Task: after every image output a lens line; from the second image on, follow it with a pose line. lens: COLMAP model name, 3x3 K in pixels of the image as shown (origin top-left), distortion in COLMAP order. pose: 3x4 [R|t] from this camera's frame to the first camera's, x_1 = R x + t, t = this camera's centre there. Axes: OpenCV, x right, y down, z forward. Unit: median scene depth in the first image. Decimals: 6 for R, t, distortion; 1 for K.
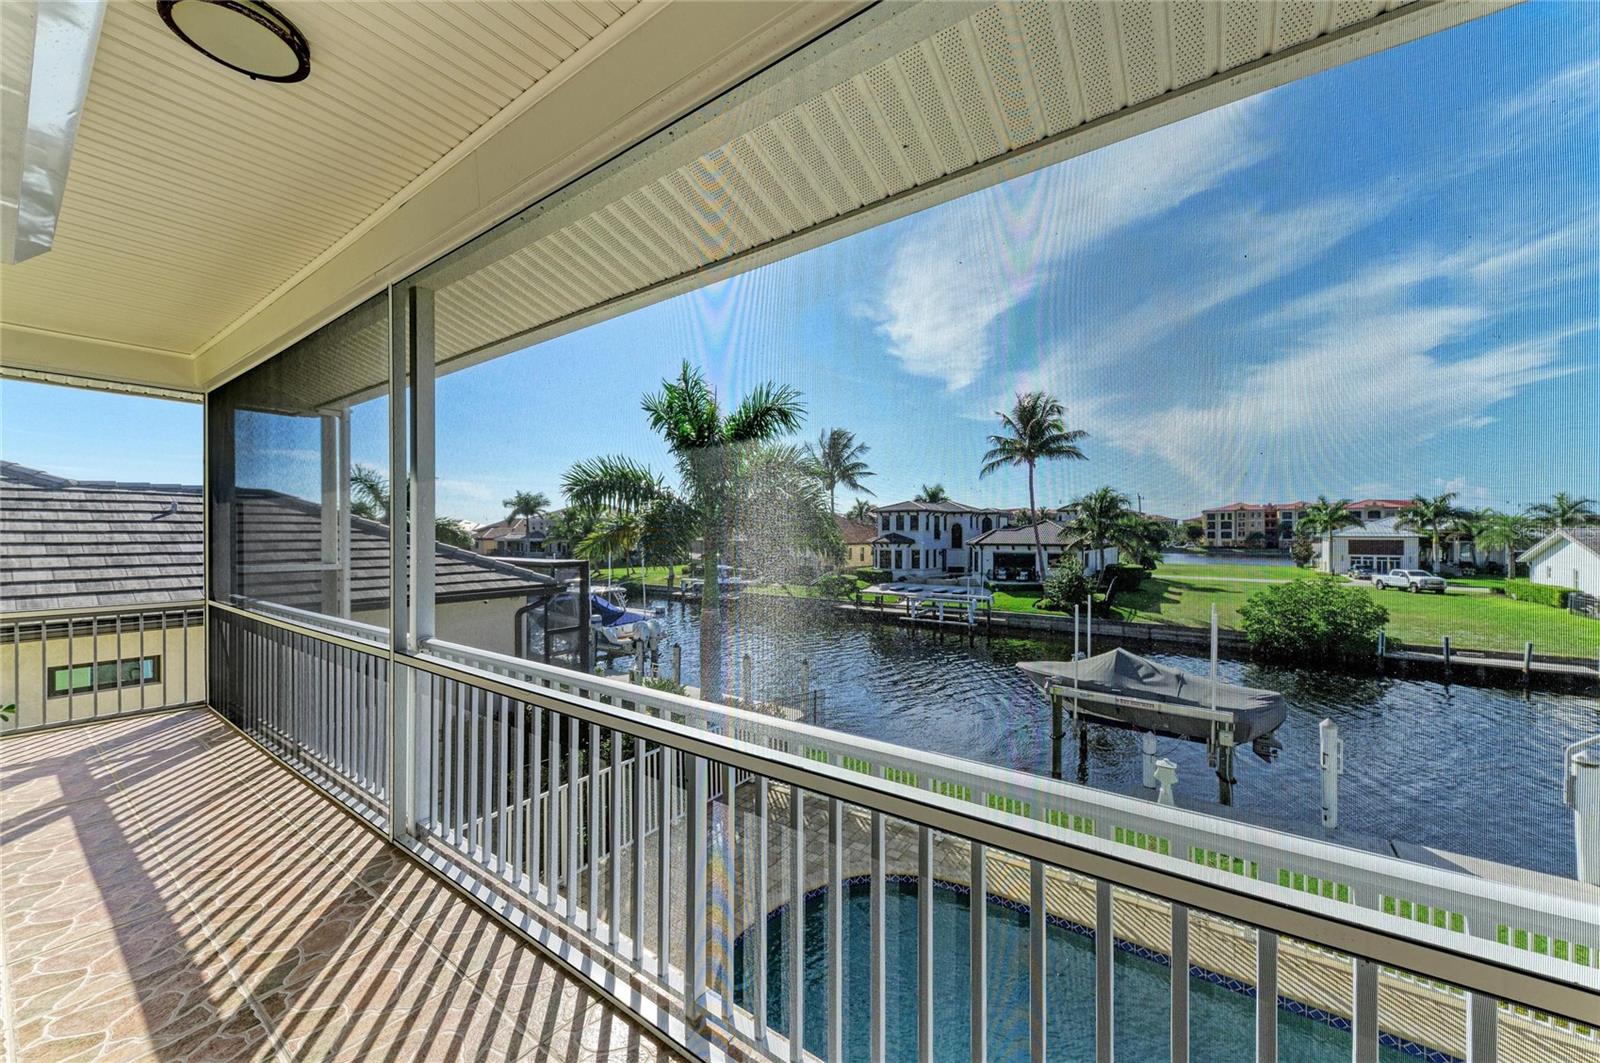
lens RADIAL K [[577.8, 0, 807.9], [0, 577.8, 486.4], [0, 0, 1]] dist [0.000030, 0.000022]
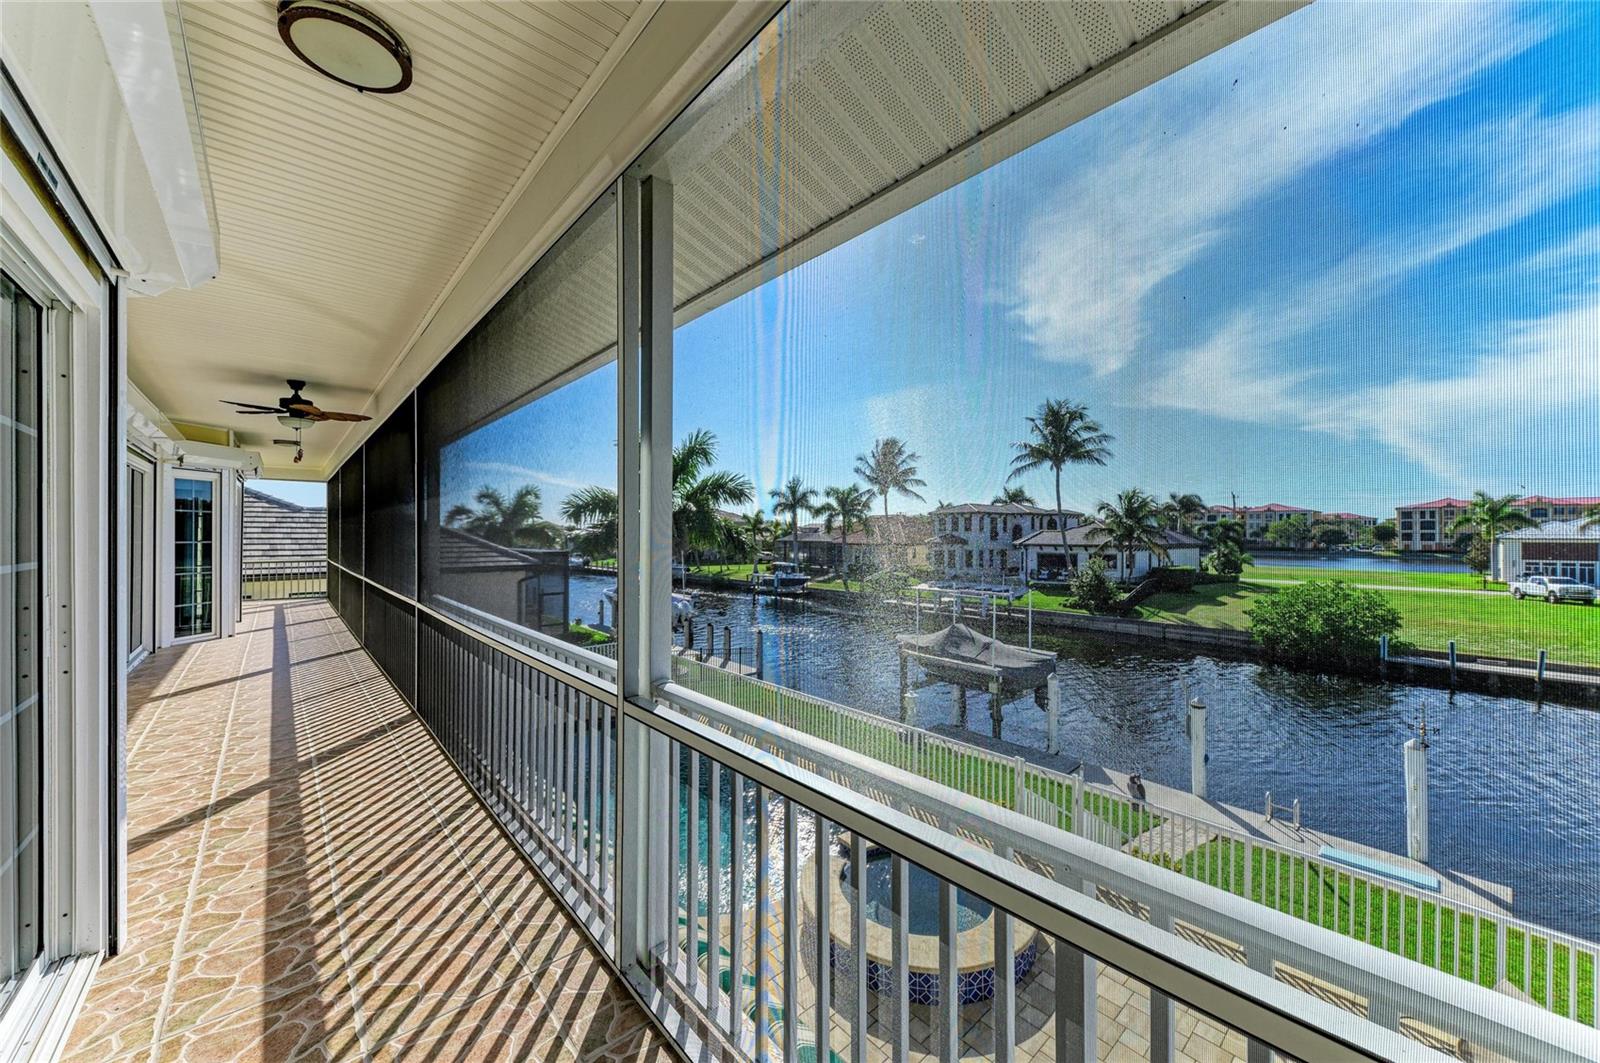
lens RADIAL K [[581.1, 0, 800.0], [0, 581.1, 531.5], [0, 0, 1]] dist [-0.000158, -0.000284]
pose [[0.972619, -0.000267, -0.232404, 0.128139], [0.017934, 0.997104, 0.073906, -0.006643], [0.231712, -0.076050, 0.969807, -0.081923]]
